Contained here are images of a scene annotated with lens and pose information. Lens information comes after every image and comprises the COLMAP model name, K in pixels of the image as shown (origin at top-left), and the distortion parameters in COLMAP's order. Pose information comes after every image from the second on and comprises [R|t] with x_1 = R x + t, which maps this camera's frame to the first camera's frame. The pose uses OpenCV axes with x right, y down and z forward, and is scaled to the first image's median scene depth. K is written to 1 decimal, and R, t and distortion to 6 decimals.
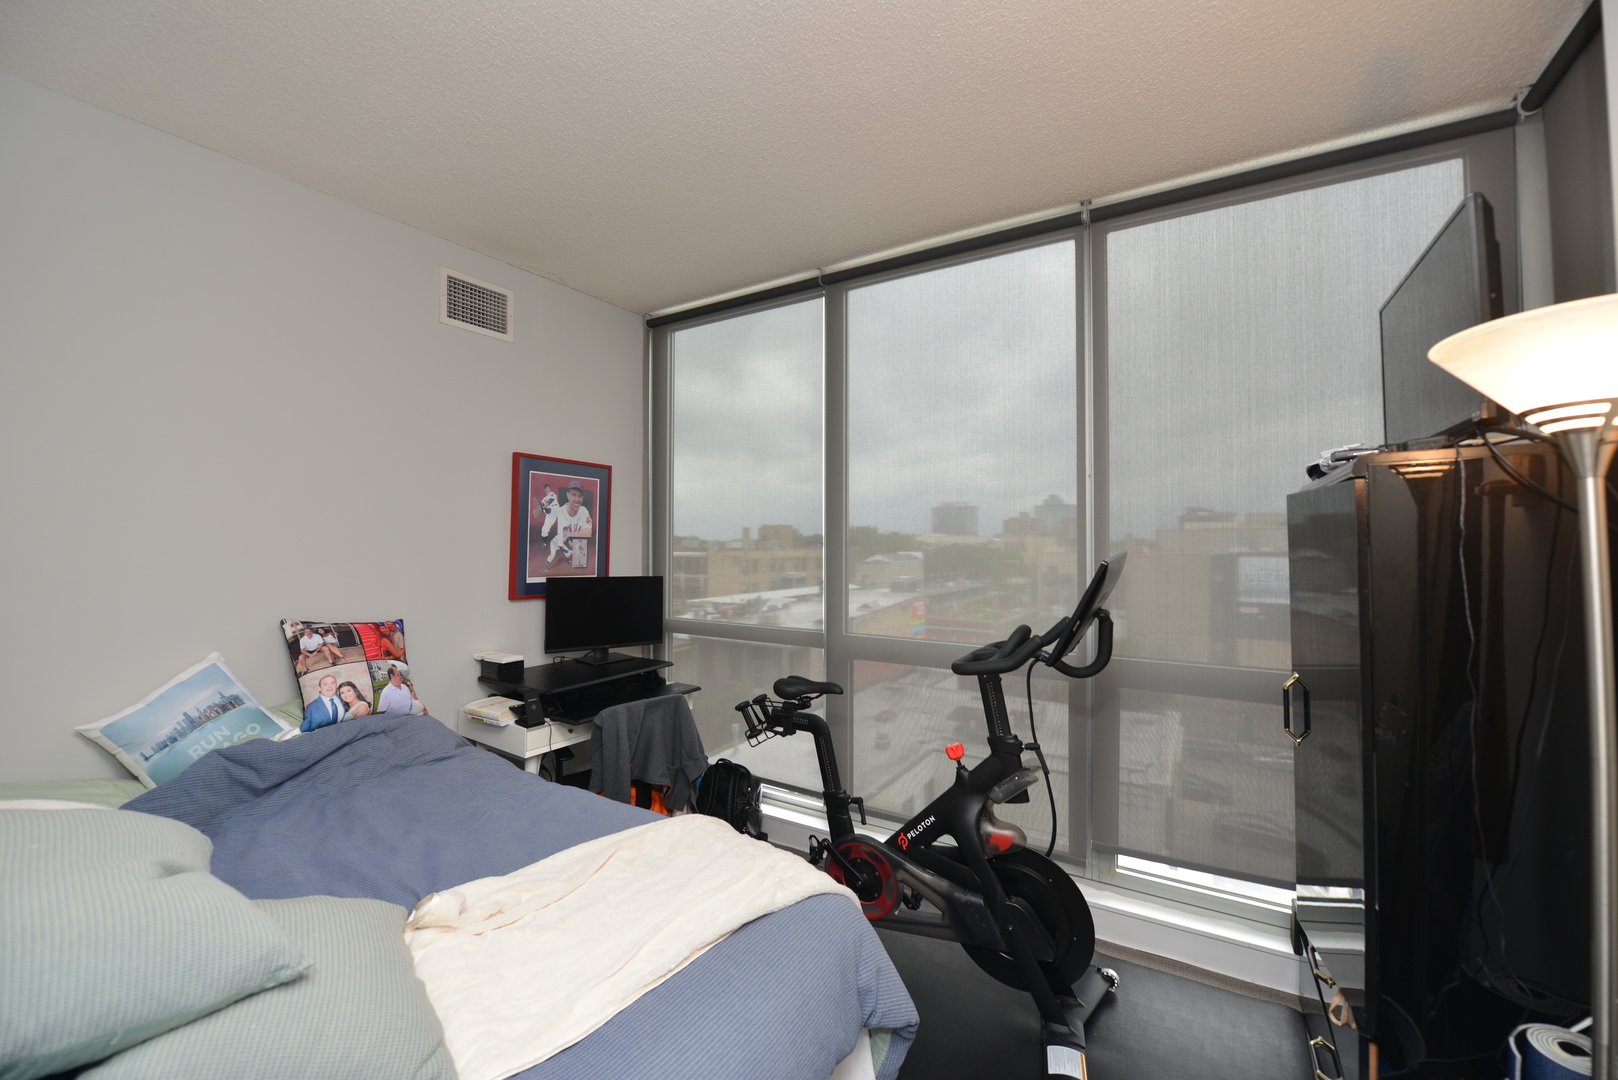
lens RADIAL K [[646.0, 0, 814.9], [0, 646.0, 537.0], [0, 0, 1]] dist [-0.016616, -0.001863]
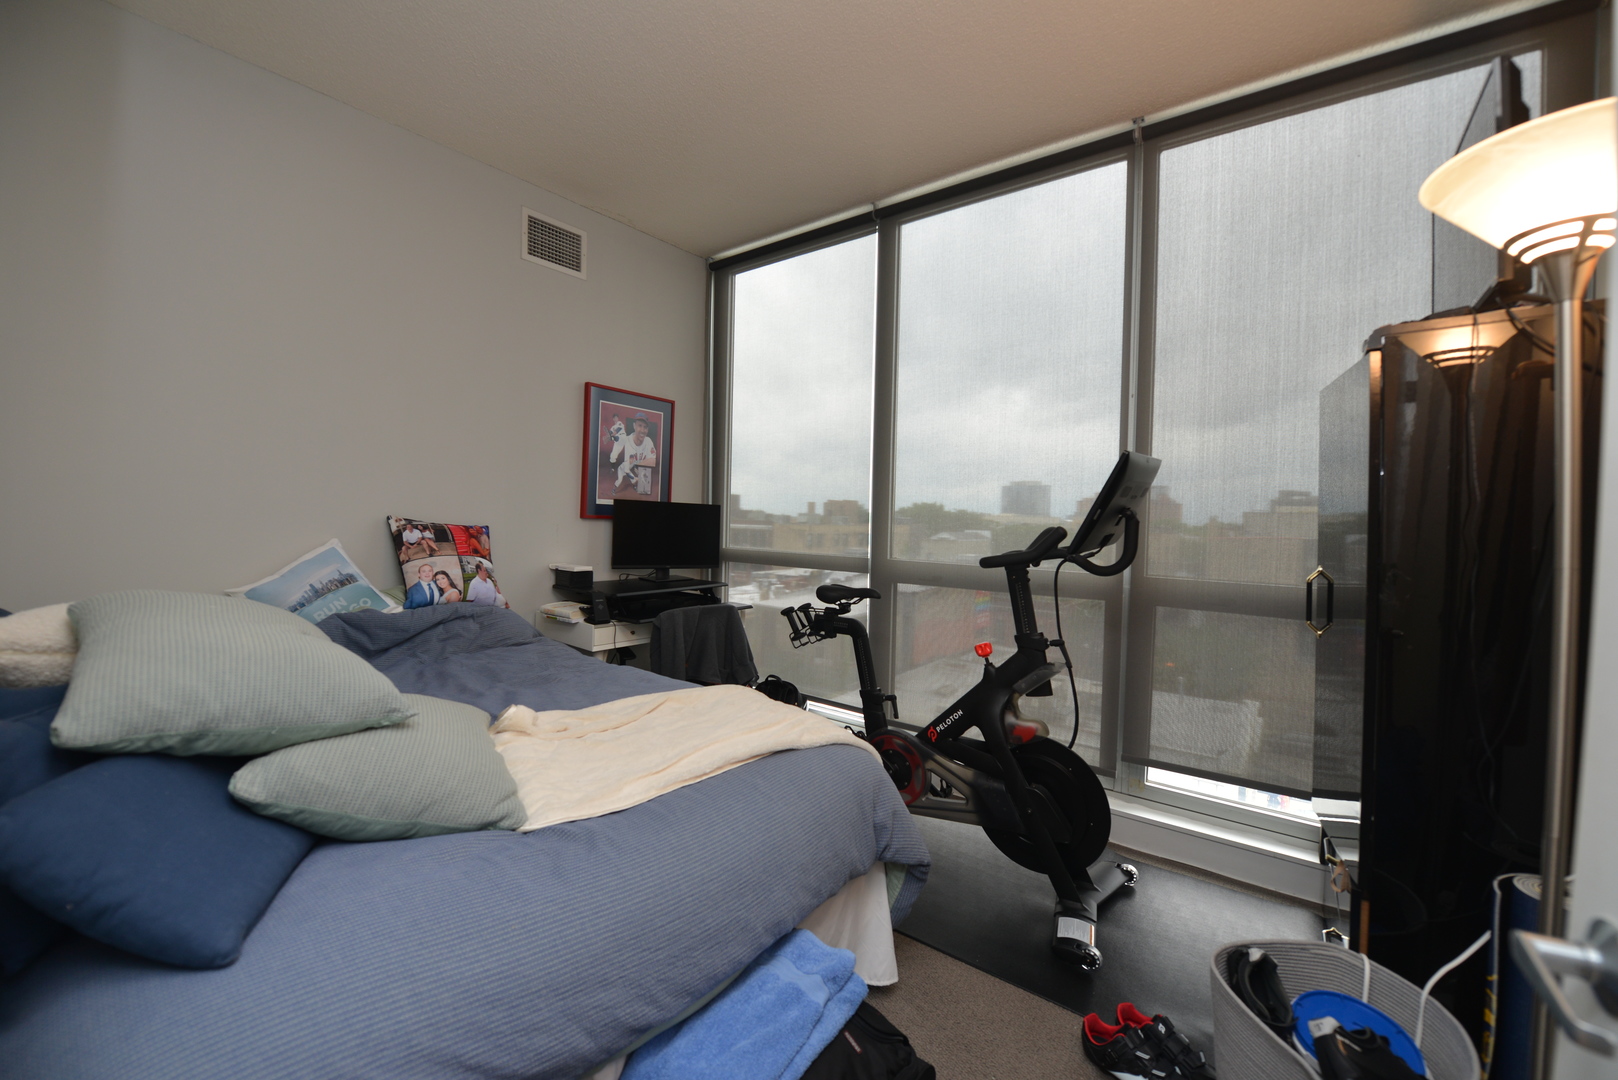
lens RADIAL K [[646.0, 0, 814.9], [0, 646.0, 537.0], [0, 0, 1]] dist [-0.016616, -0.001863]
pose [[0.994635, 0.023924, -0.100642, 0.042137], [-0.020238, 0.999092, 0.037484, 0.108637], [0.101447, -0.035246, 0.994216, -0.066221]]
